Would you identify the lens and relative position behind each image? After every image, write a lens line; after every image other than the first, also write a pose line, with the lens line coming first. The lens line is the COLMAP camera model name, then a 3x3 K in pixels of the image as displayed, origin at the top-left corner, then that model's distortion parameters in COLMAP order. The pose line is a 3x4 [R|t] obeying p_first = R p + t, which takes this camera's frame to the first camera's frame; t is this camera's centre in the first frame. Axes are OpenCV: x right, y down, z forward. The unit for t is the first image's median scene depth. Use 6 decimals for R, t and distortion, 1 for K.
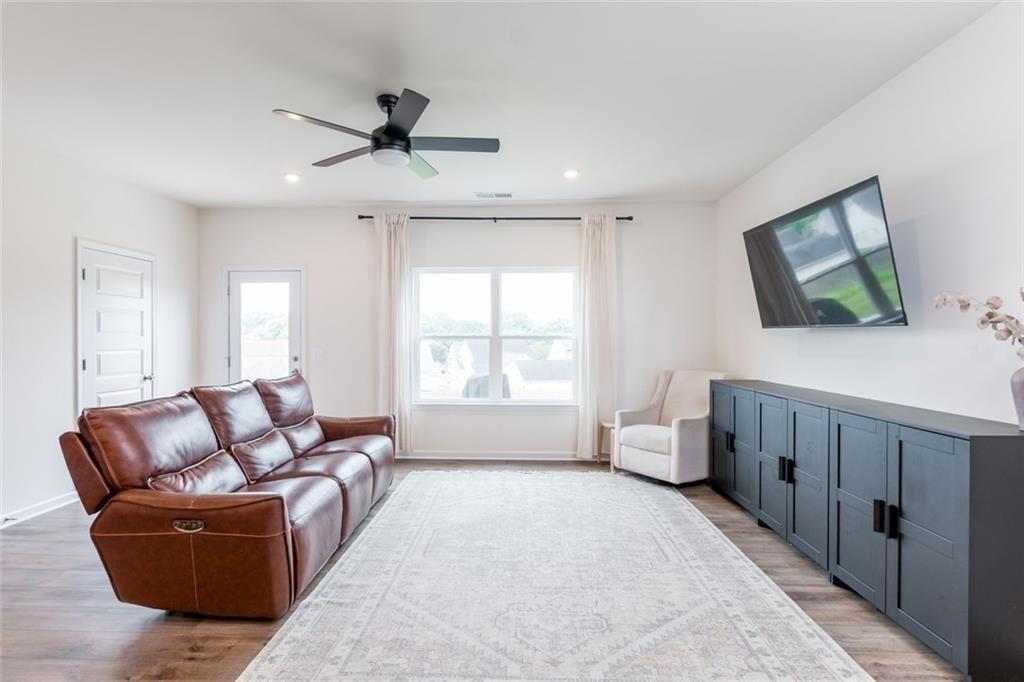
lens RADIAL K [[466.3, 0, 504.6], [0, 466.3, 342.4], [0, 0, 1]] dist [0.002685, 0.000040]
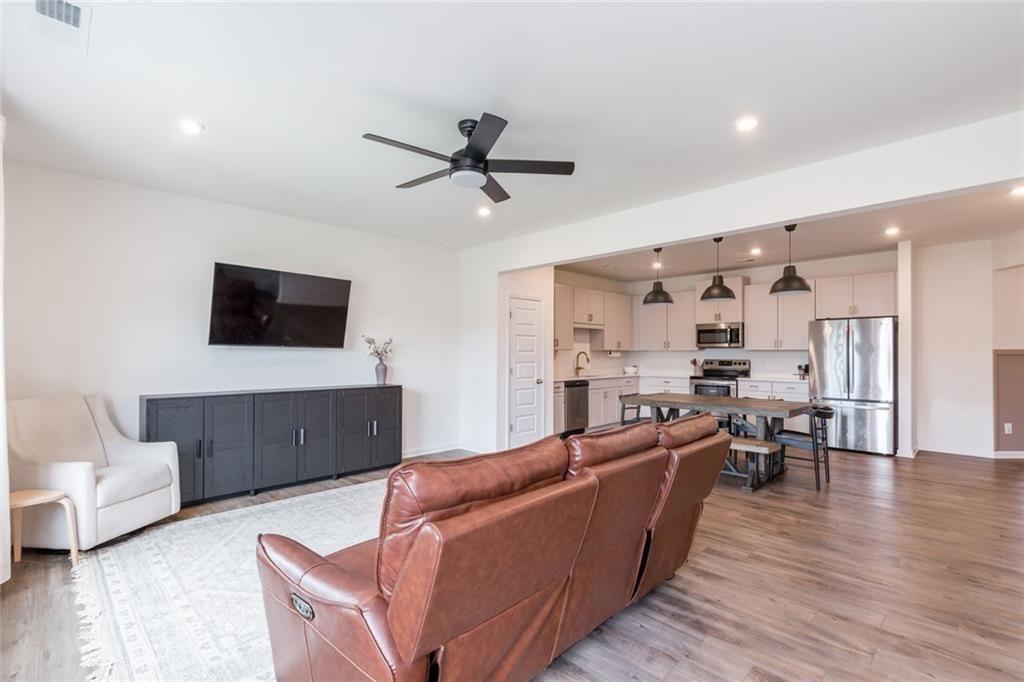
lens RADIAL K [[470.3, 0, 503.8], [0, 470.3, 350.4], [0, 0, 1]] dist [0.003147, 0.000058]
pose [[-0.723745, 0.004803, 0.690051, -0.753017], [0.003199, 0.999988, -0.003605, -0.009587], [-0.690060, -0.000402, -0.723752, 1.257514]]
